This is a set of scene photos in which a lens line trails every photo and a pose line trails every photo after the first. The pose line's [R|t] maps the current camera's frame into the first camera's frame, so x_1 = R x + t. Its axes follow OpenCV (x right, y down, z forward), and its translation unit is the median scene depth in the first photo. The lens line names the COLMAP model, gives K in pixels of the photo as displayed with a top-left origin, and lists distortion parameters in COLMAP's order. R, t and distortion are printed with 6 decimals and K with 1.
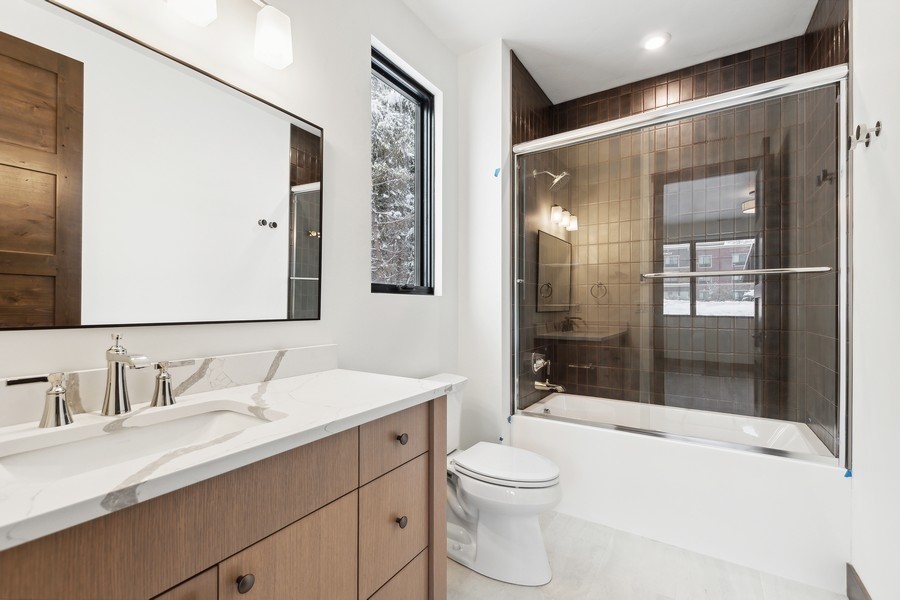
lens RADIAL K [[396.3, 0, 452.8], [0, 396.3, 300.9], [0, 0, 1]] dist [0.005542, -0.003322]
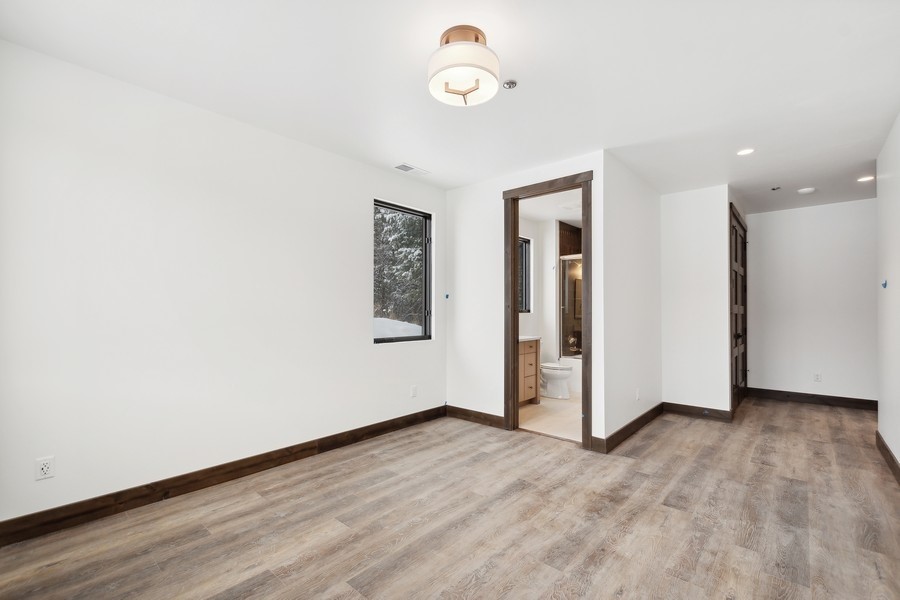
lens RADIAL K [[396.3, 0, 449.0], [0, 396.3, 303.1], [0, 0, 1]] dist [0.005542, -0.003322]
pose [[0.987258, -0.003894, -0.159080, -0.168763], [0.002214, 0.999940, -0.010737, -0.053388], [0.159112, 0.010248, 0.987207, -1.824742]]
